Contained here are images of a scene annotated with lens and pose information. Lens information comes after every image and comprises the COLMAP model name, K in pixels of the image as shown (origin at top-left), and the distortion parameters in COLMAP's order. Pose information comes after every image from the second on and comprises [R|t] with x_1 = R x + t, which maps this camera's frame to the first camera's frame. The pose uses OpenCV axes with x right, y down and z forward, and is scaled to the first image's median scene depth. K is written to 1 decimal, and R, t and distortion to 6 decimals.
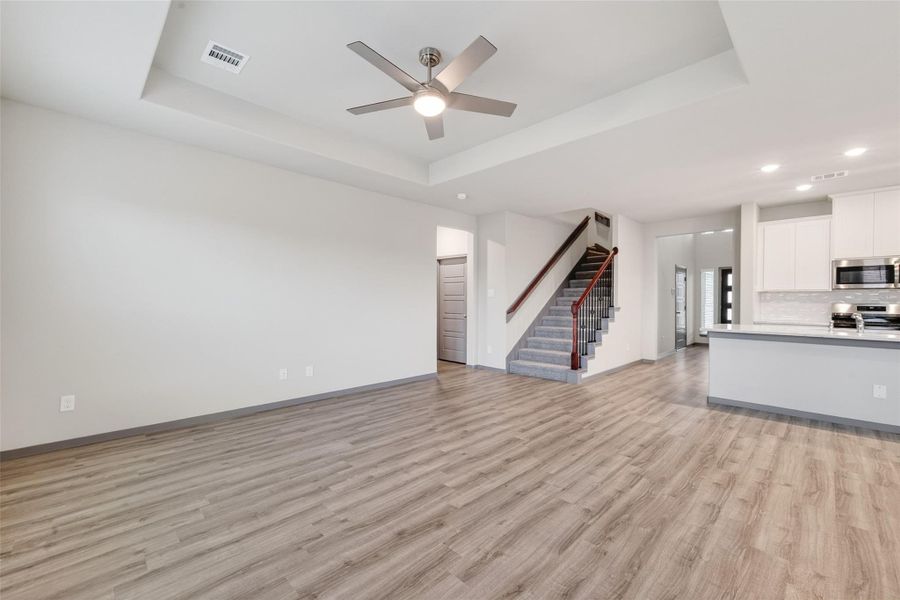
lens RADIAL K [[372.0, 0, 446.7], [0, 372.0, 292.3], [0, 0, 1]] dist [-0.001581, 0.001621]
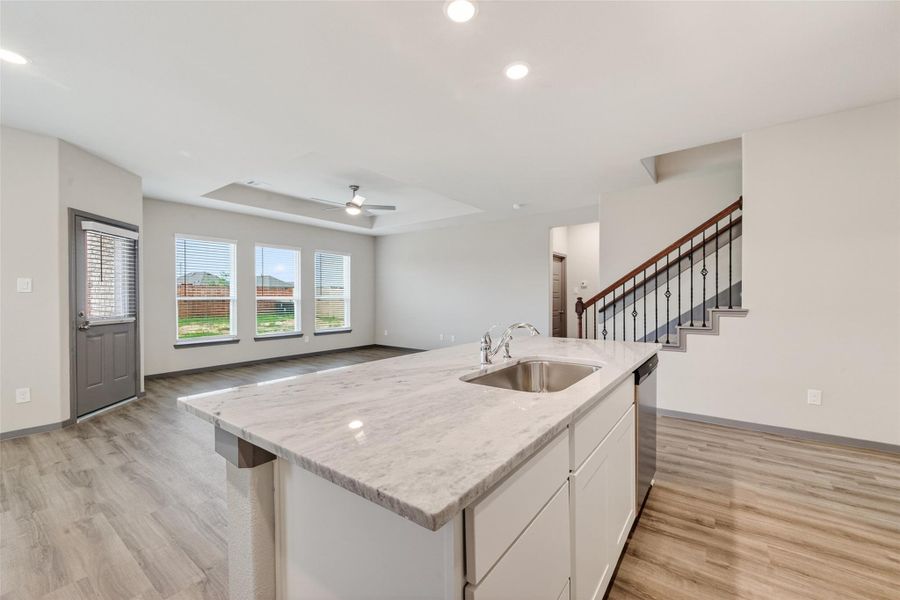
lens RADIAL K [[352.4, 0, 460.5], [0, 352.4, 297.4], [0, 0, 1]] dist [-0.002471, -0.000830]
pose [[0.188083, -0.007216, -0.982127, 1.689548], [0.028552, 0.999591, -0.001877, 0.028961], [0.981738, -0.027689, 0.188212, 0.968730]]
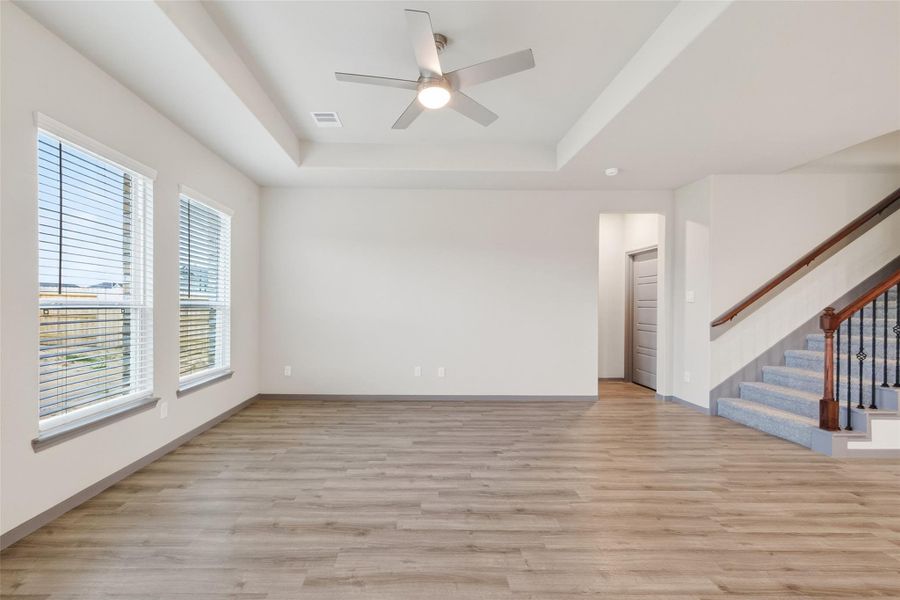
lens RADIAL K [[372.0, 0, 413.4], [0, 372.0, 314.9], [0, 0, 1]] dist [-0.001581, 0.001621]
pose [[0.712146, 0.018055, -0.701799, 0.455230], [0.015375, 0.999028, 0.041303, -0.003987], [0.701863, -0.040204, 0.711177, 0.236561]]
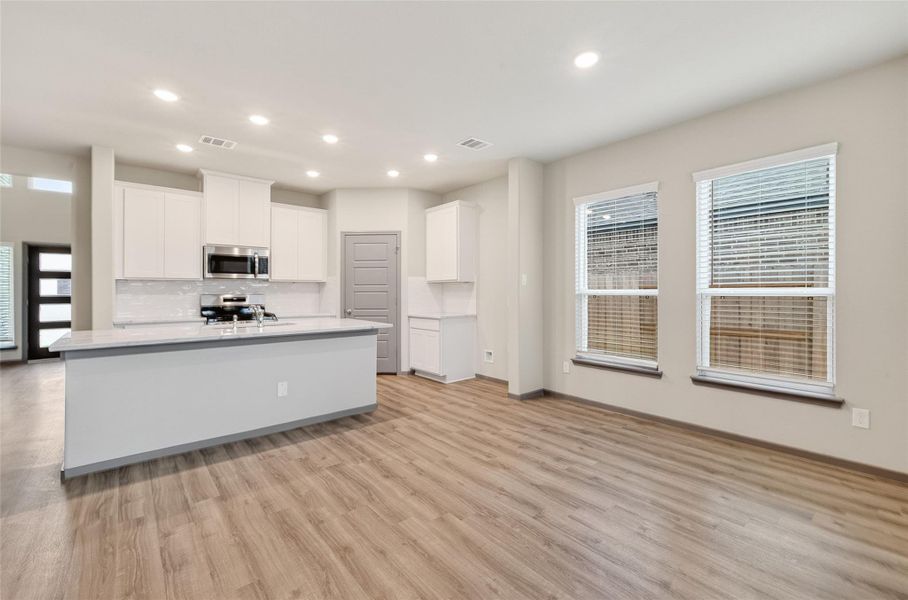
lens RADIAL K [[392.9, 0, 475.3], [0, 392.9, 295.0], [0, 0, 1]] dist [0.004290, -0.000879]
pose [[0.043068, -0.015014, 0.998959, 0.200192], [-0.018116, 0.999711, 0.015806, 0.004546], [-0.998908, -0.018778, 0.042784, 0.485128]]
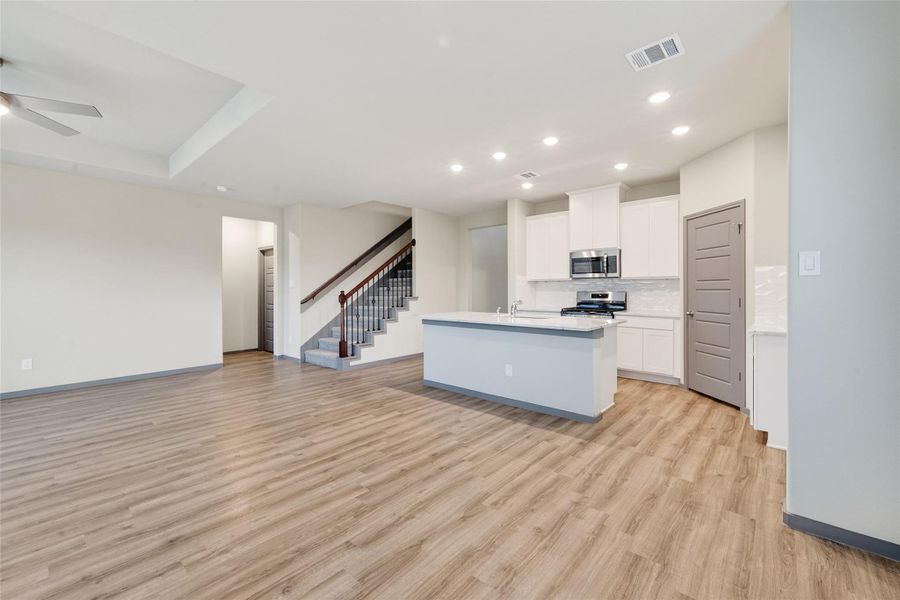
lens RADIAL K [[372.0, 0, 455.1], [0, 372.0, 291.9], [0, 0, 1]] dist [-0.001581, 0.001621]
pose [[0.996850, -0.008889, 0.078815, 0.925046], [0.006832, 0.999630, 0.026322, -0.002901], [-0.079020, -0.025701, 0.996542, -0.109376]]
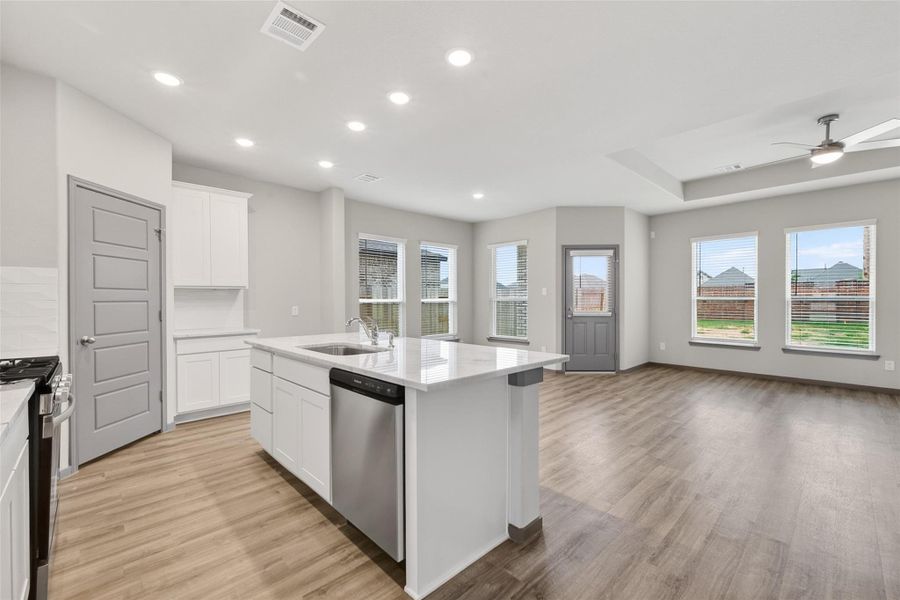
lens RADIAL K [[389.8, 0, 454.6], [0, 389.8, 303.0], [0, 0, 1]] dist [0.016683, -0.000807]
pose [[-0.999805, -0.001228, -0.019694, 1.065570], [-0.001022, 0.999945, -0.010447, 0.036883], [0.019706, -0.010424, -0.999751, 1.916776]]
